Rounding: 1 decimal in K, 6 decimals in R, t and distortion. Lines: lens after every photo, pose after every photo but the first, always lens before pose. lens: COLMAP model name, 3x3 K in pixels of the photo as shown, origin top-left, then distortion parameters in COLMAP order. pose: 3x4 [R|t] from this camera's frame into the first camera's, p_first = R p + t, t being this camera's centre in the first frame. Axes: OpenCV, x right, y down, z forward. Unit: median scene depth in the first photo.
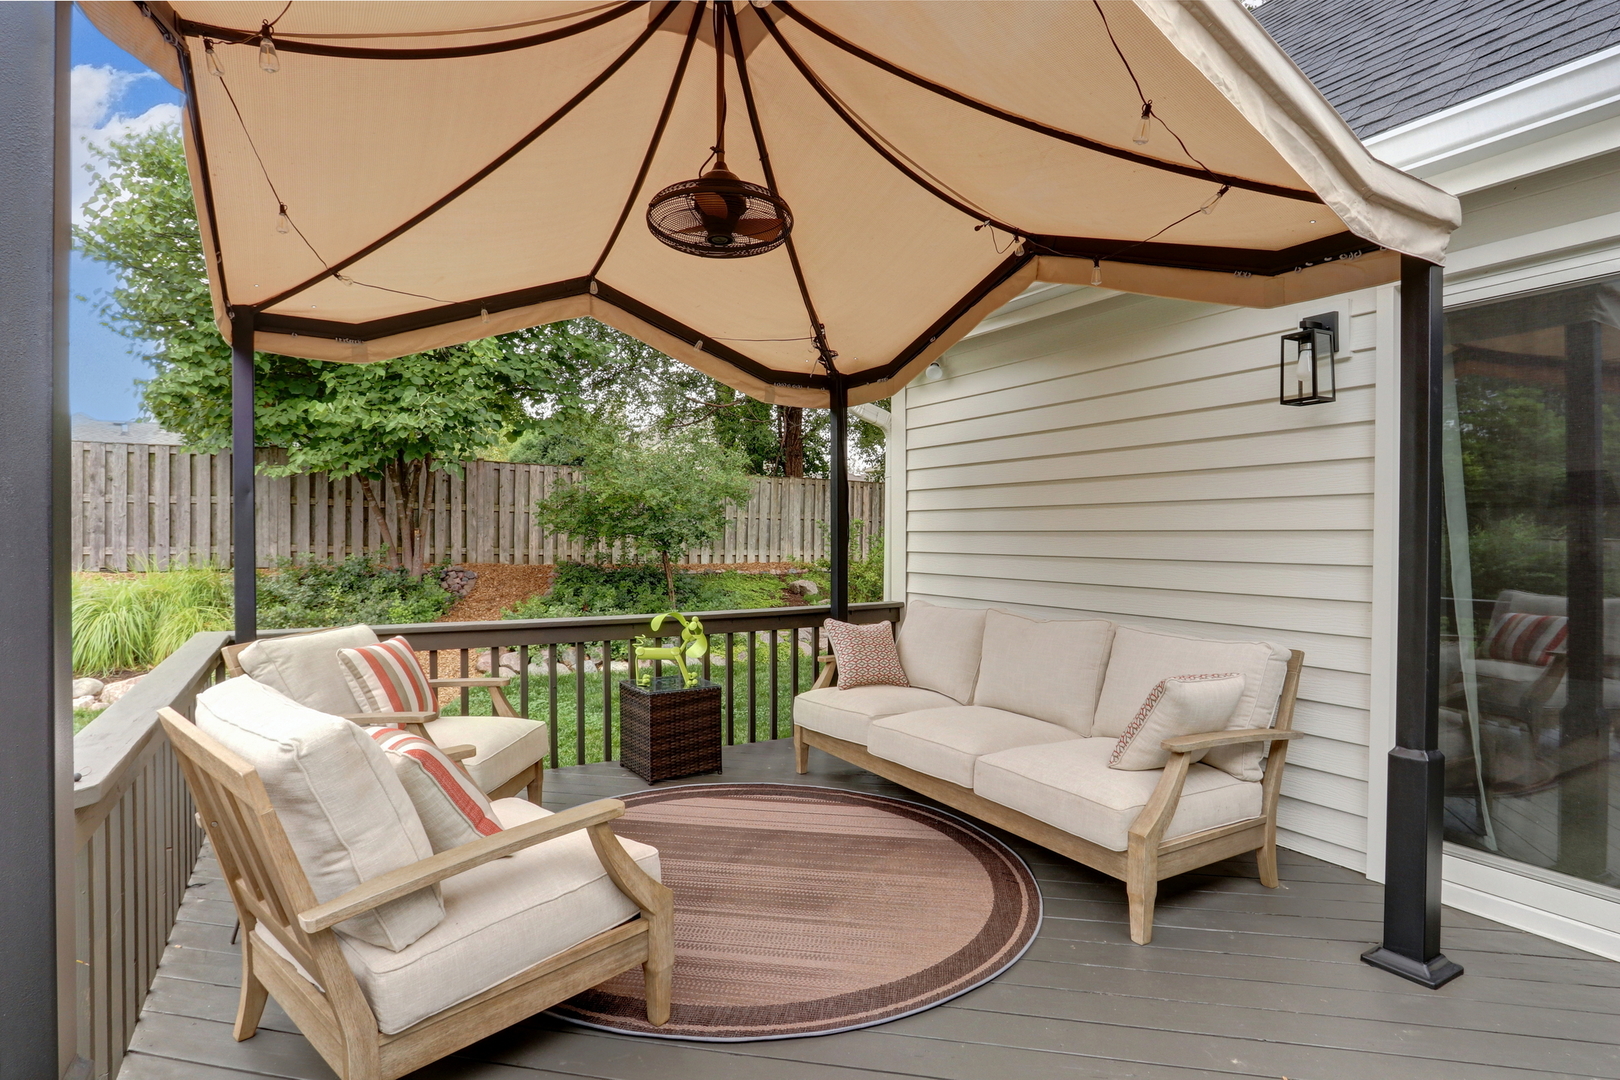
lens RADIAL K [[819.6, 0, 786.1], [0, 819.6, 540.7], [0, 0, 1]] dist [-0.004398, 0.000091]
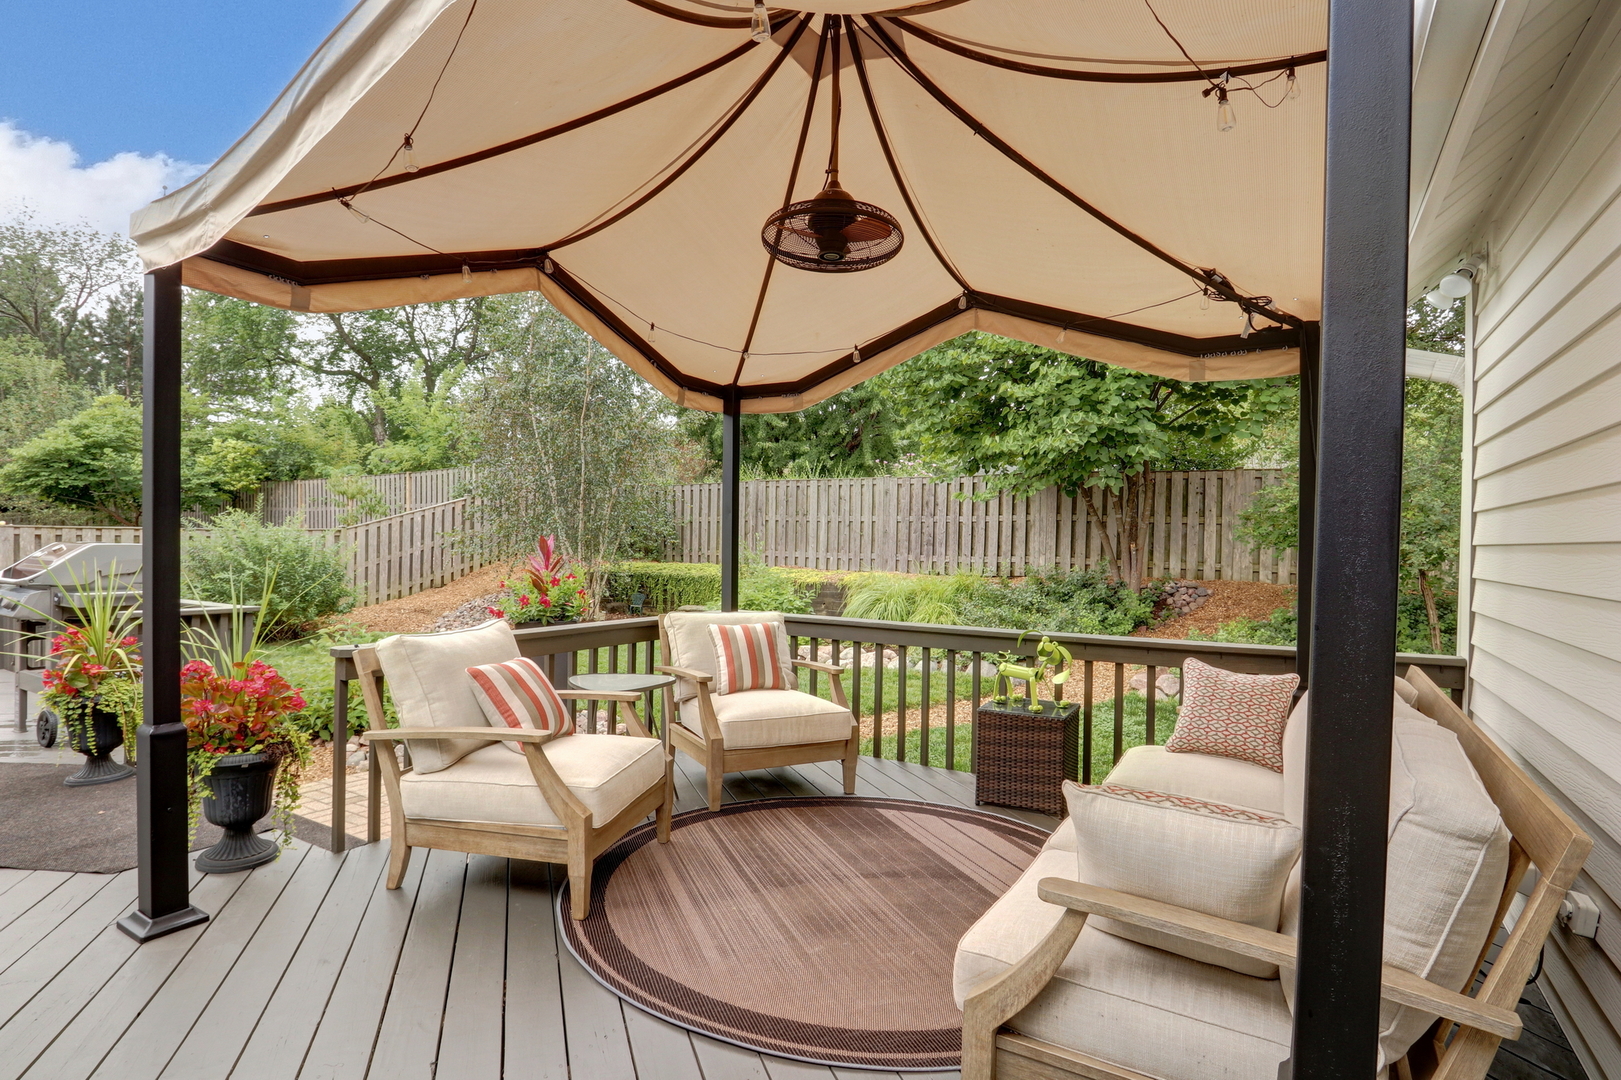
lens RADIAL K [[820.1, 0, 786.6], [0, 820.1, 540.7], [0, 0, 1]] dist [-0.004398, 0.000091]
pose [[0.485454, 0.001518, -0.874261, 0.288660], [-0.018864, 0.999784, -0.008739, 0.000044], [0.874059, 0.020734, 0.485378, 0.166342]]
